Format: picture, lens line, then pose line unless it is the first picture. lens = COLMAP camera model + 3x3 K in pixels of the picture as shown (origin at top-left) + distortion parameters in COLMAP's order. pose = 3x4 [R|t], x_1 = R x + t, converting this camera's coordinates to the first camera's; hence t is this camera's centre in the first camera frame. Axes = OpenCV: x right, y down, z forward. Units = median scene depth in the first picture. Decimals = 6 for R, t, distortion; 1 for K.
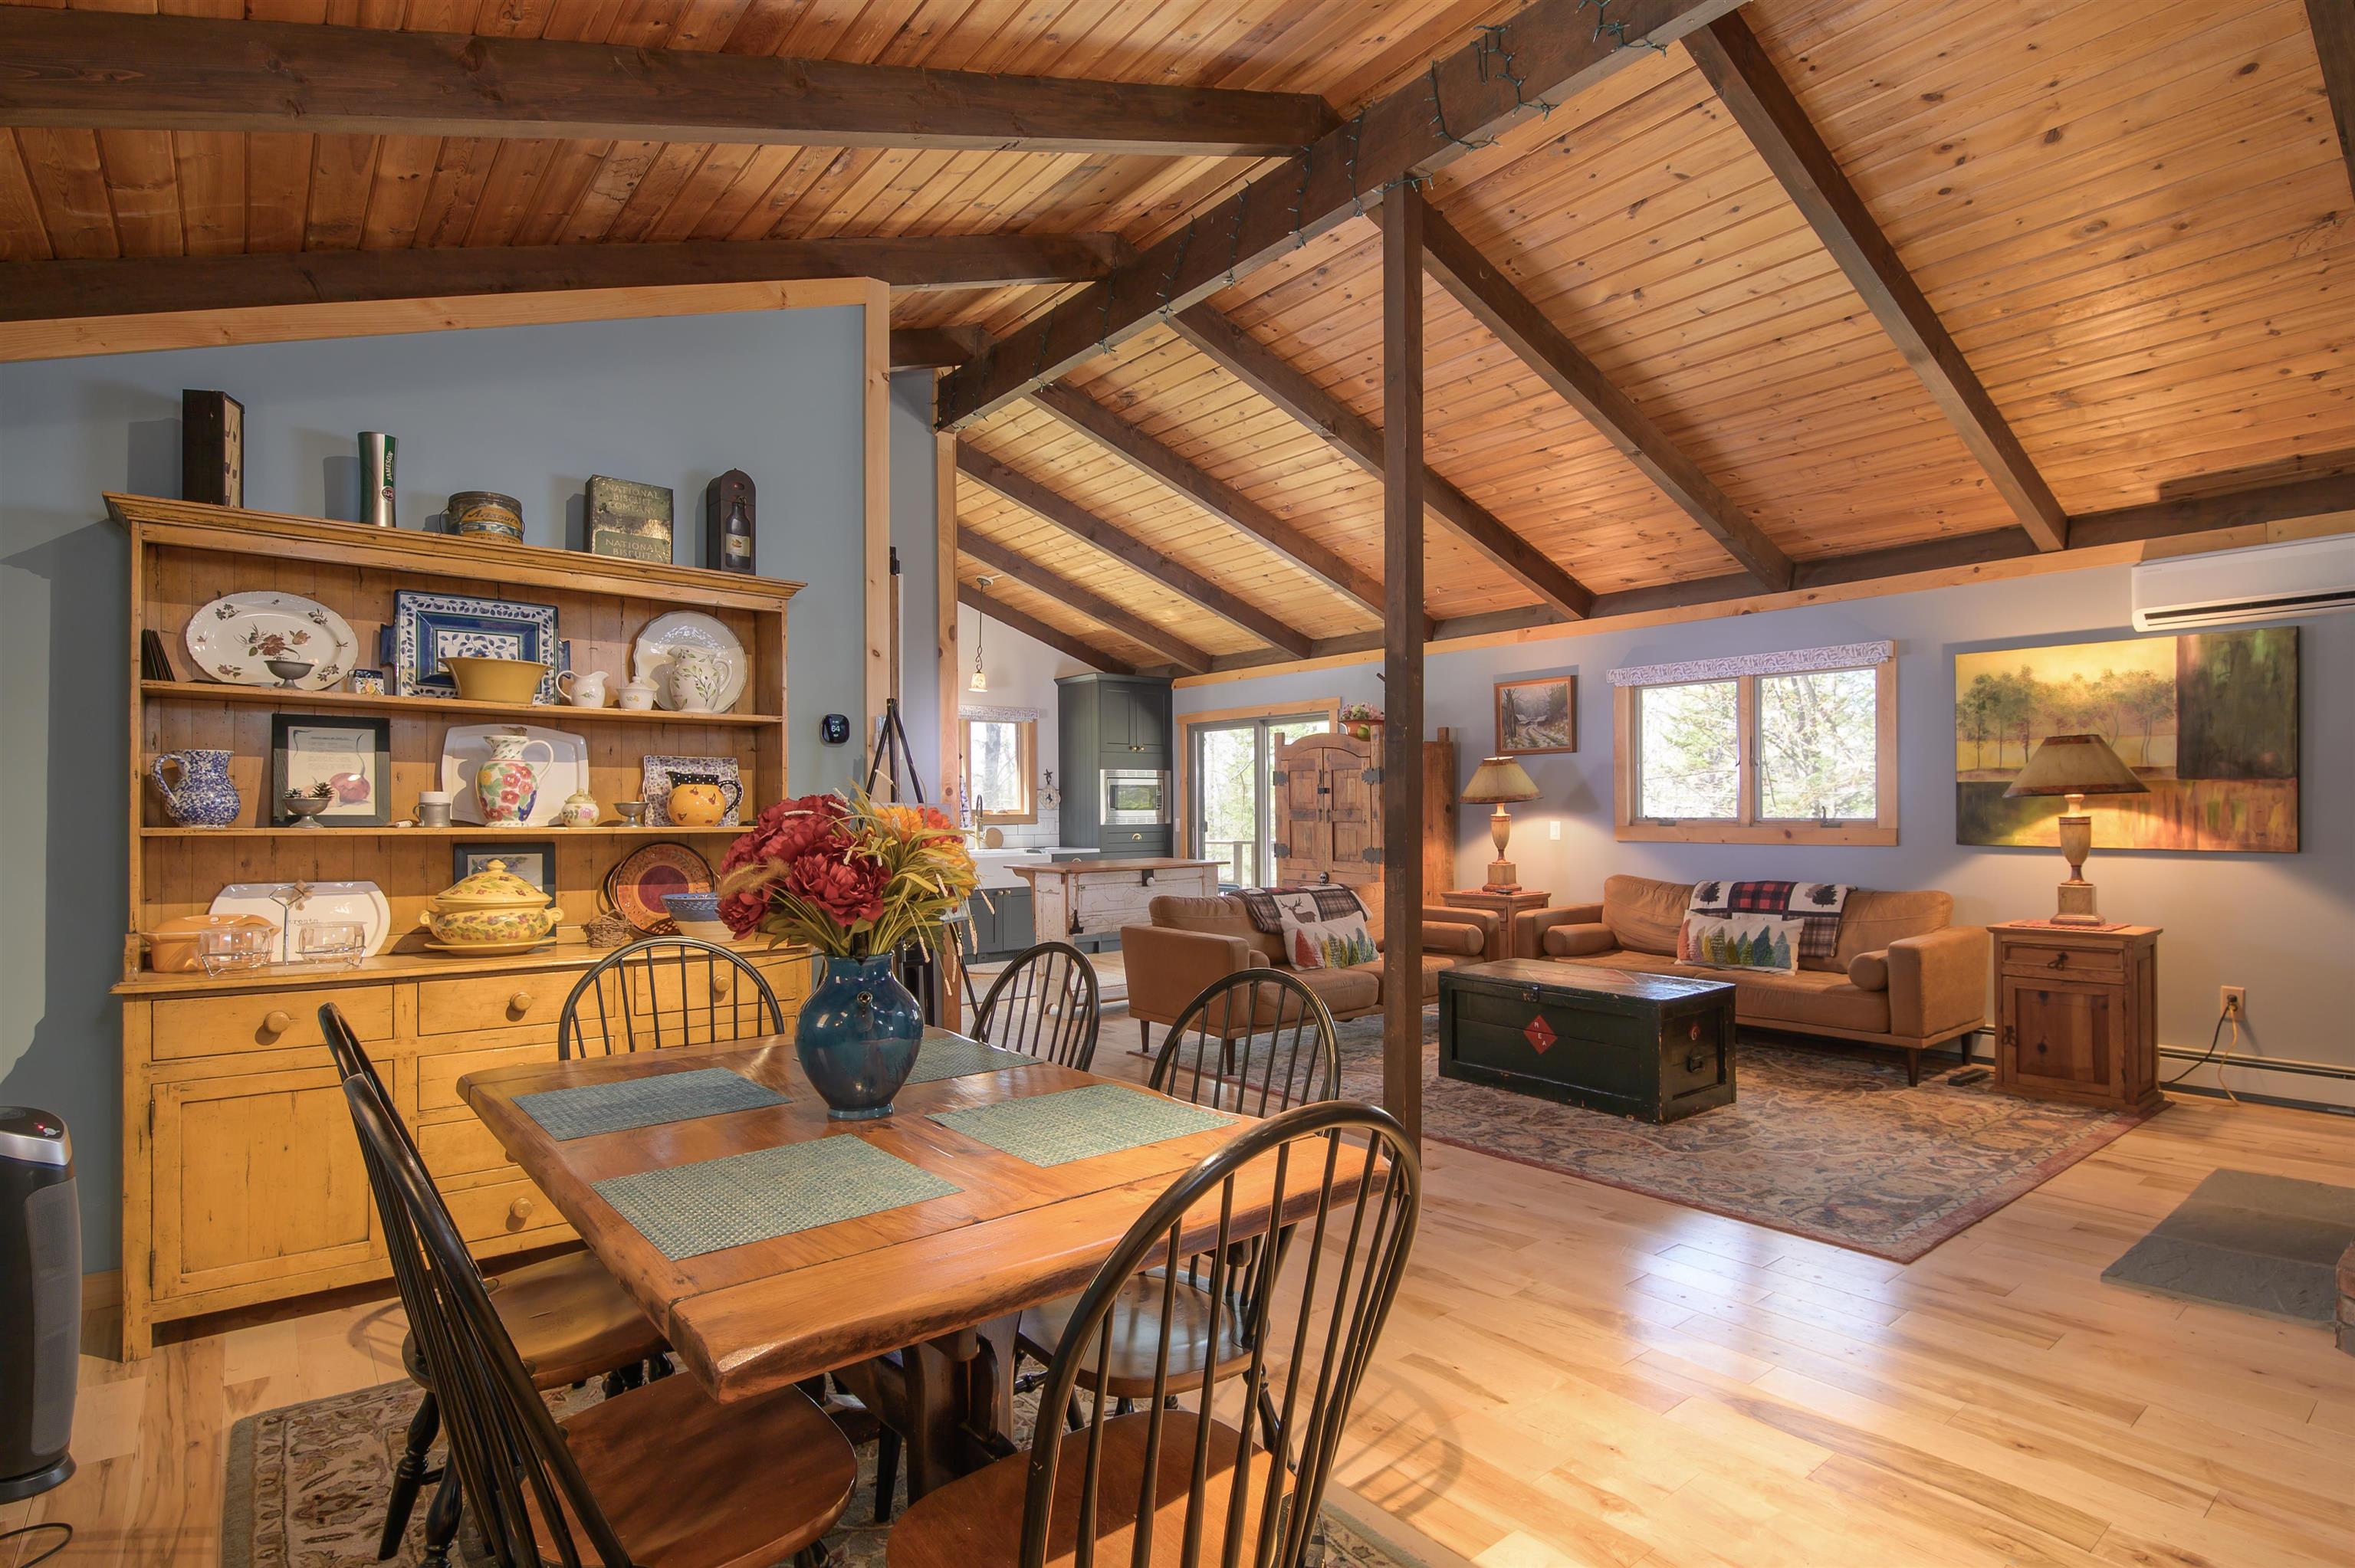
lens RADIAL K [[1165.6, 0, 1185.0], [0, 1165.6, 797.8], [0, 0, 1]] dist [0.001825, -0.009504]
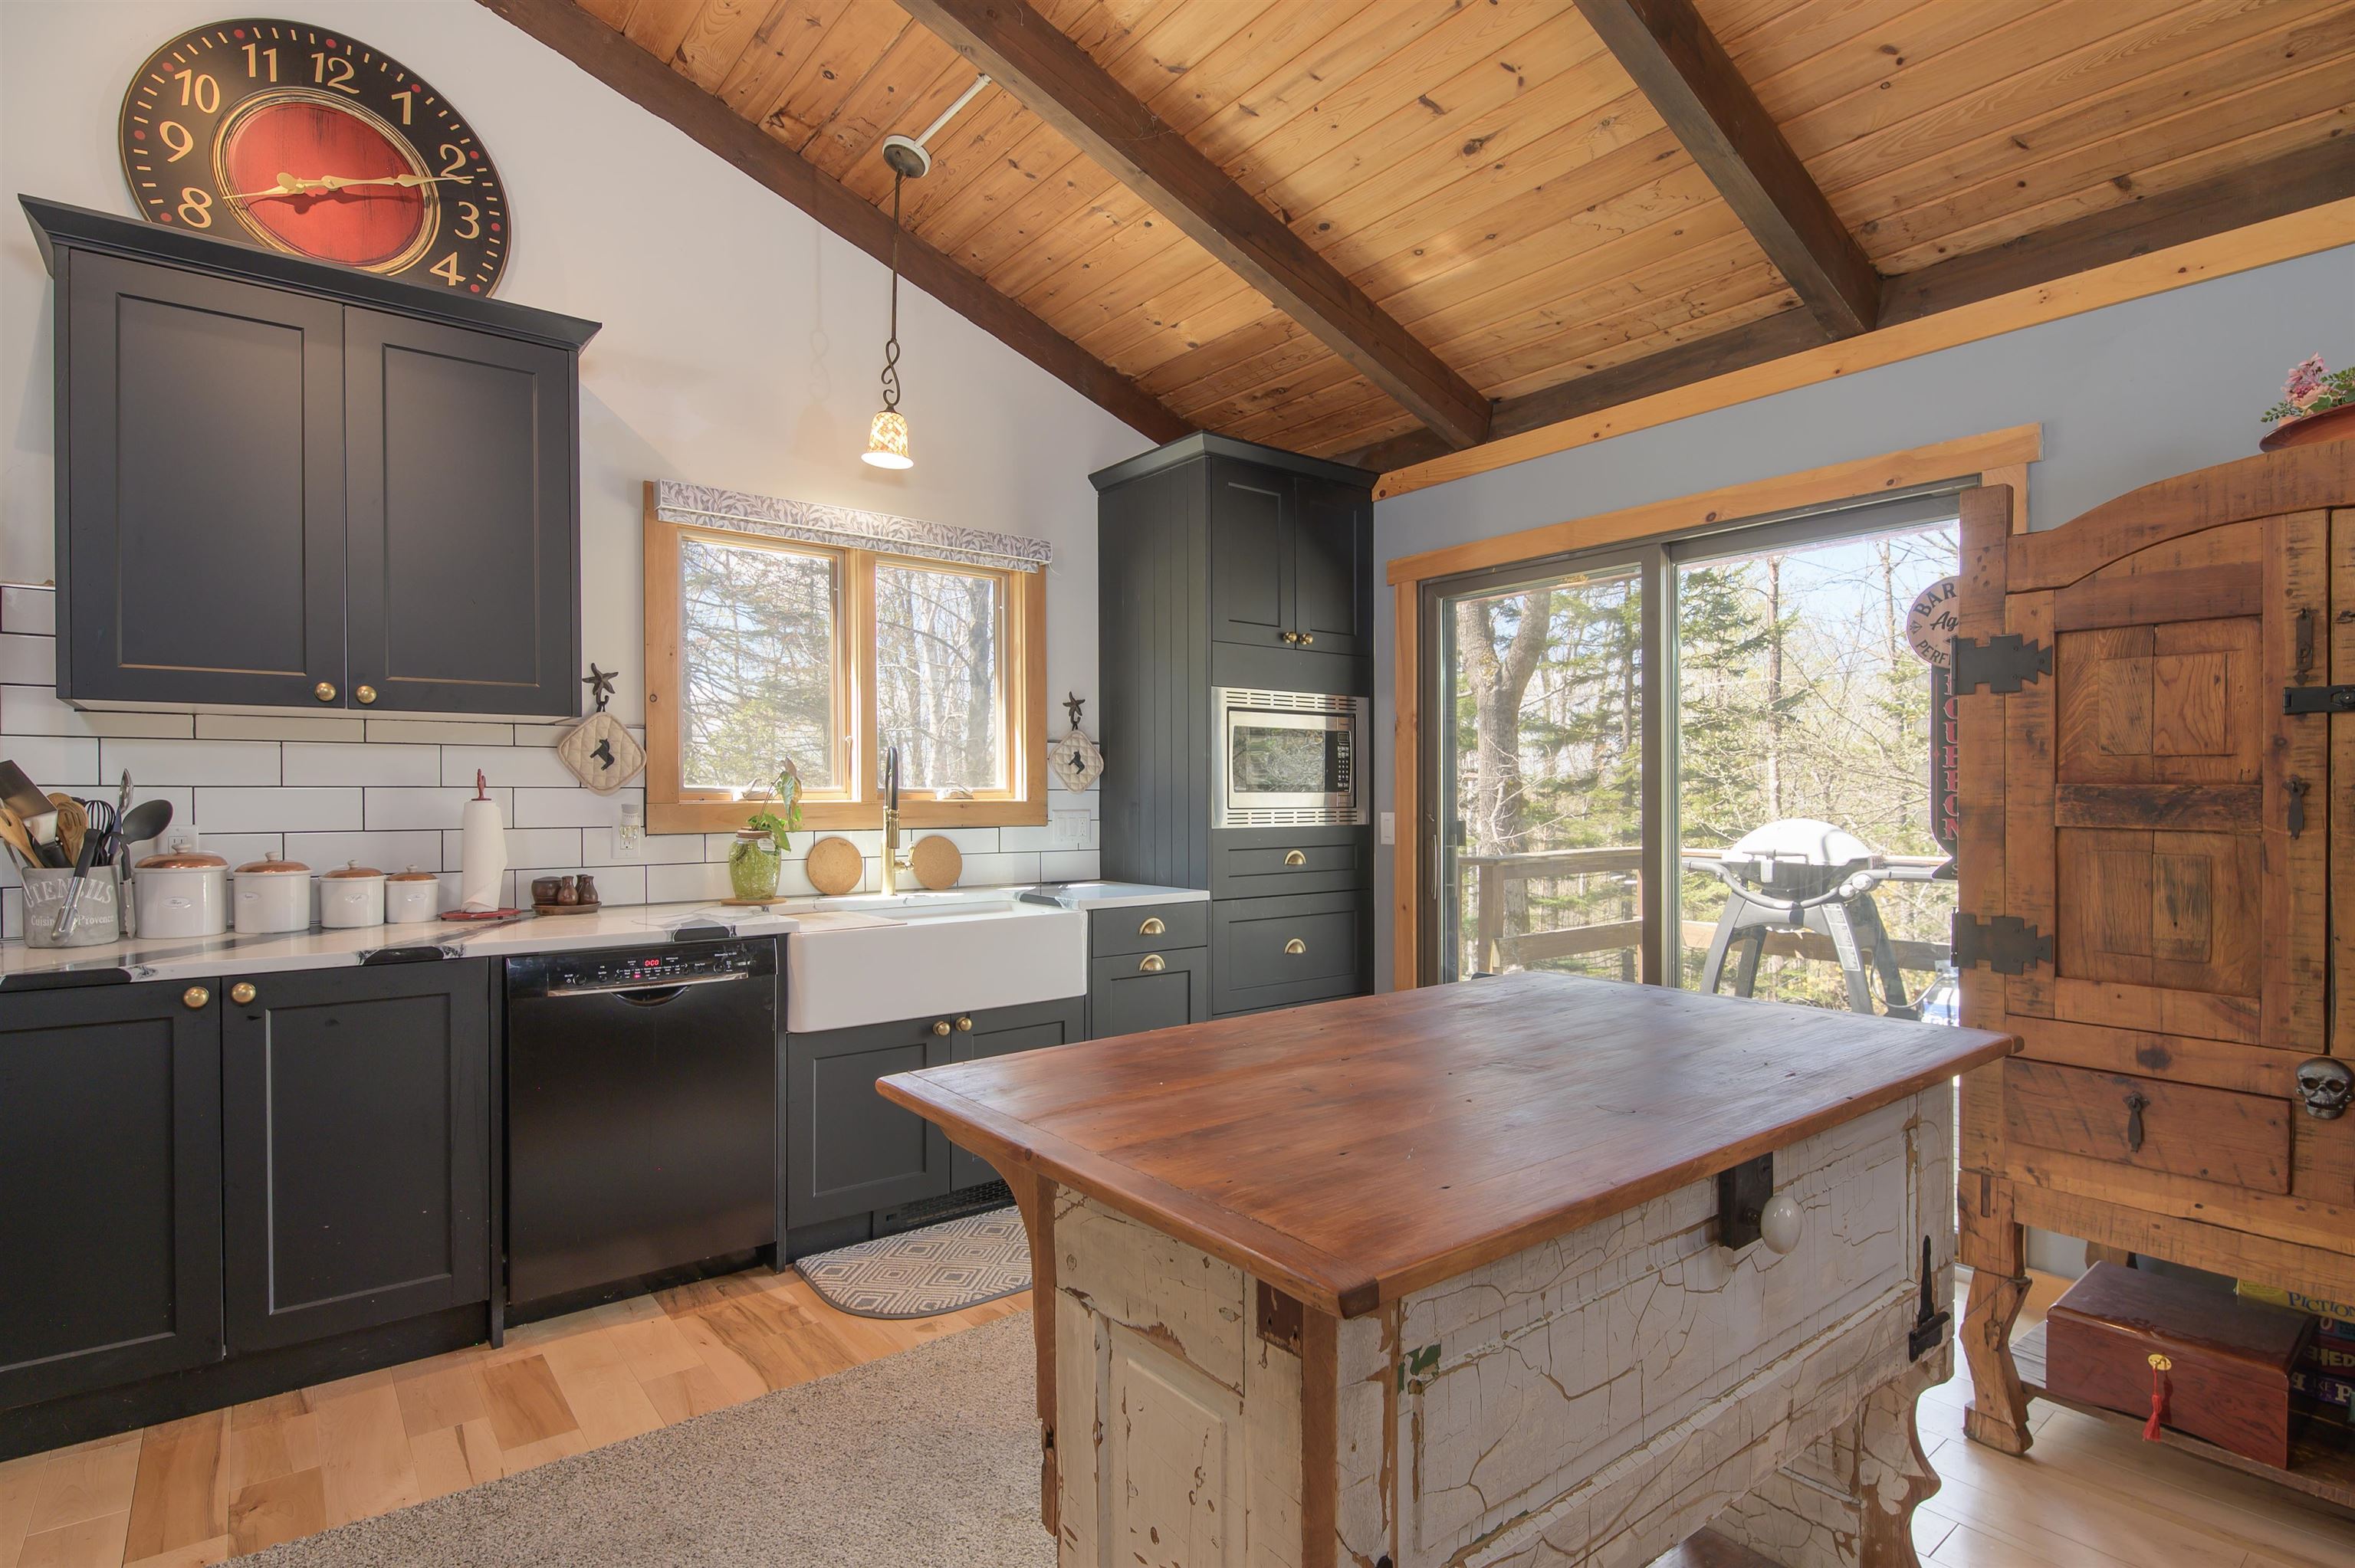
lens RADIAL K [[1165.6, 0, 1185.0], [0, 1165.6, 797.8], [0, 0, 1]] dist [0.001825, -0.009504]
pose [[0.999987, 0.002889, -0.004098, -0.077202], [-0.002844, 0.999936, 0.010952, 0.008275], [0.004129, -0.010940, 0.999932, 0.594006]]
